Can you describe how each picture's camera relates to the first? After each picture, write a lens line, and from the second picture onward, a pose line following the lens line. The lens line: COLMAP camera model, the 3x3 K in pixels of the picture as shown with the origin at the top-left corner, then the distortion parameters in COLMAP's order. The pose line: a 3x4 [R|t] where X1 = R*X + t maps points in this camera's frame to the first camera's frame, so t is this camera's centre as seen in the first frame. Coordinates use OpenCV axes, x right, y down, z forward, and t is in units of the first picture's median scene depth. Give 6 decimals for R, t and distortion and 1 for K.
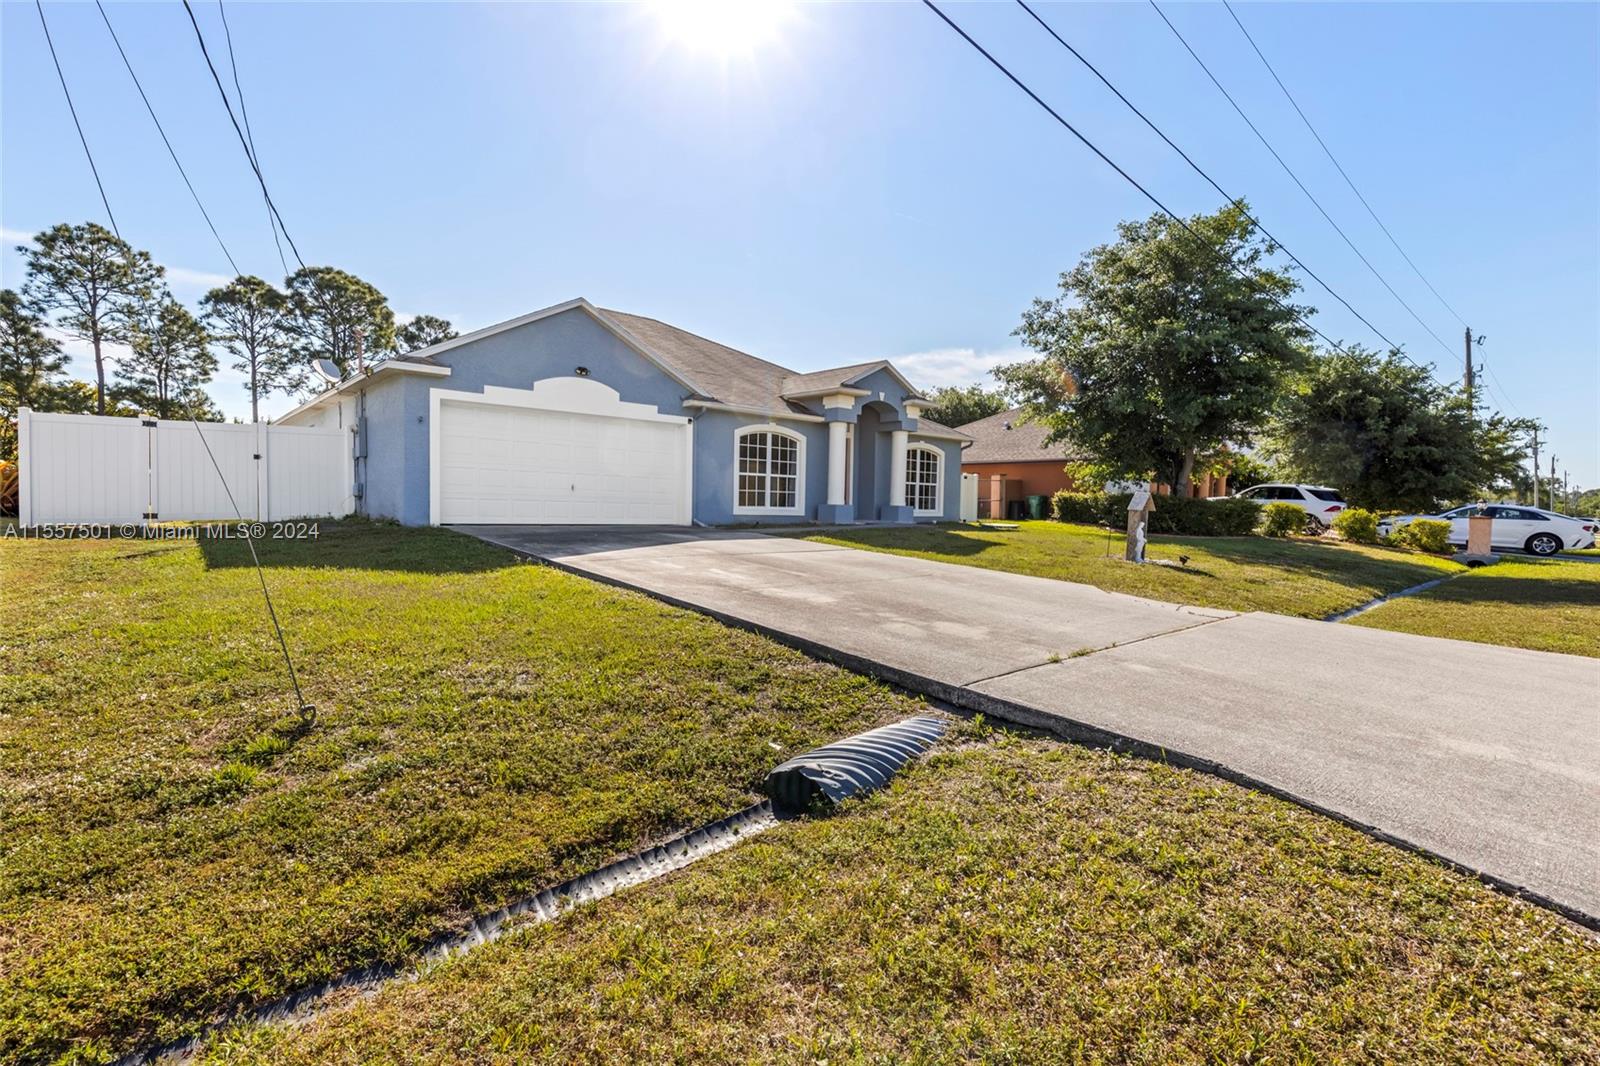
lens RADIAL K [[718.0, 0, 806.5], [0, 718.0, 538.6], [0, 0, 1]] dist [0.006825, -0.001150]
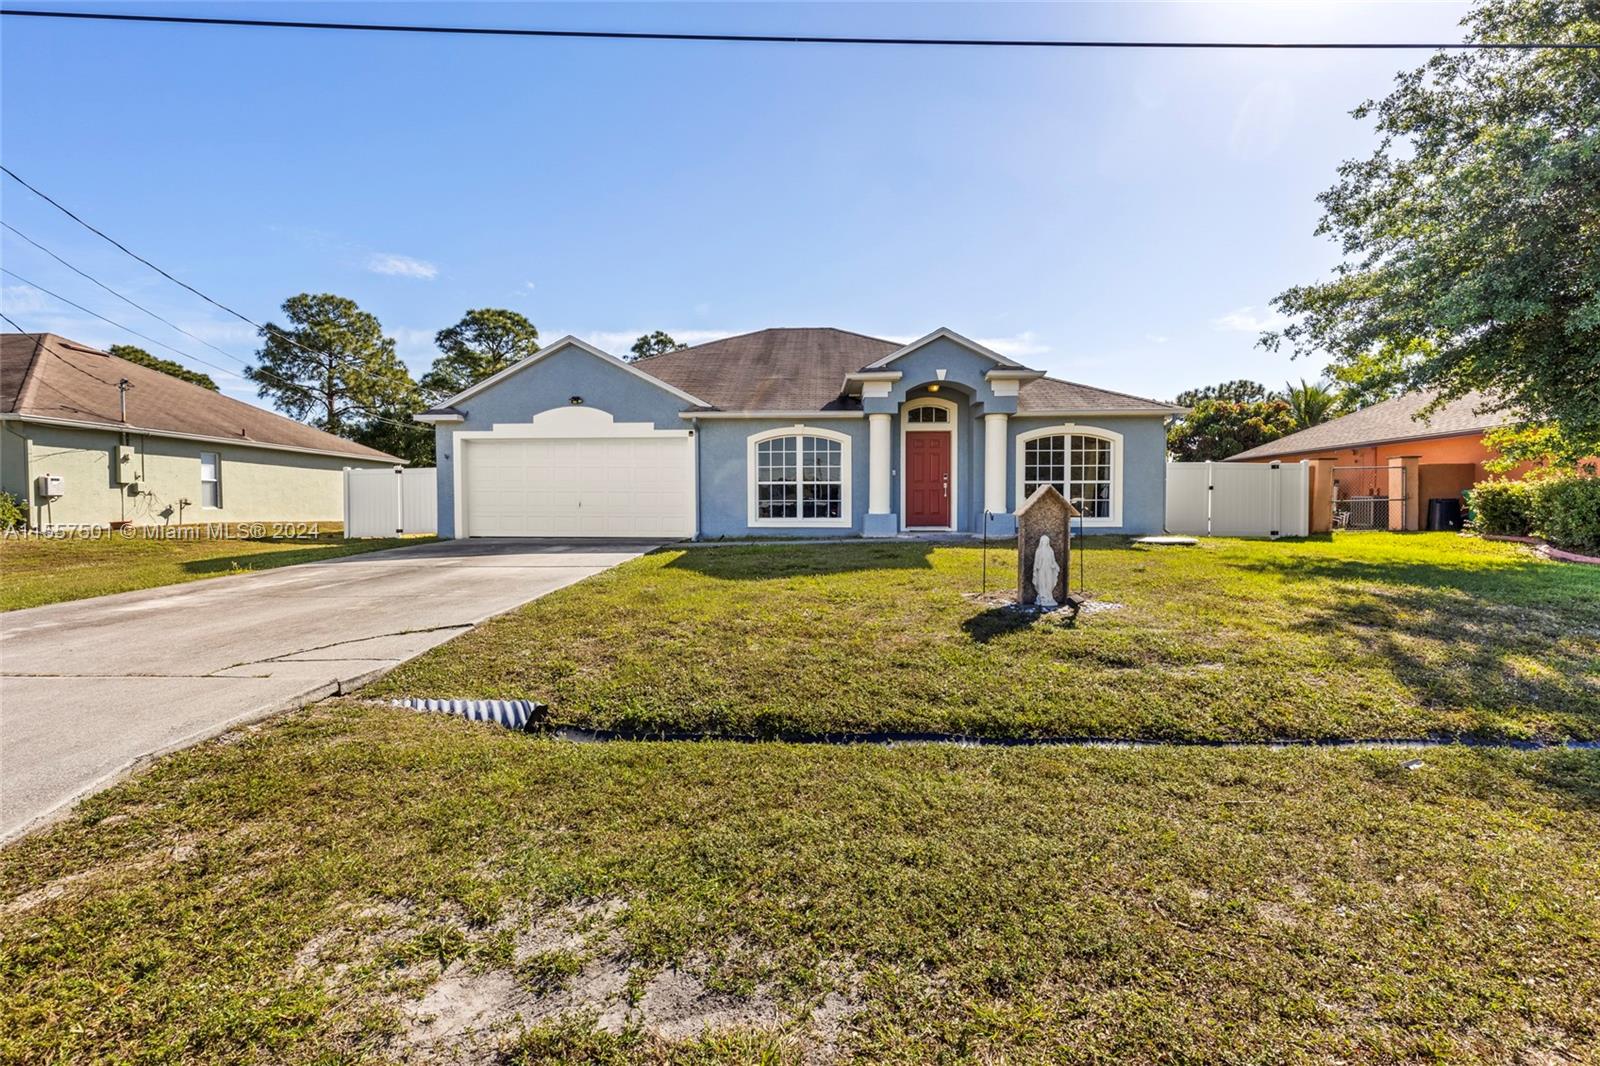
lens RADIAL K [[641.1, 0, 795.9], [0, 641.1, 530.9], [0, 0, 1]] dist [0.000535, 0.000113]
pose [[0.722776, -0.006442, -0.691052, 0.507612], [-0.015729, 0.999544, -0.025769, -0.007831], [0.690903, 0.029495, 0.722345, 0.427001]]
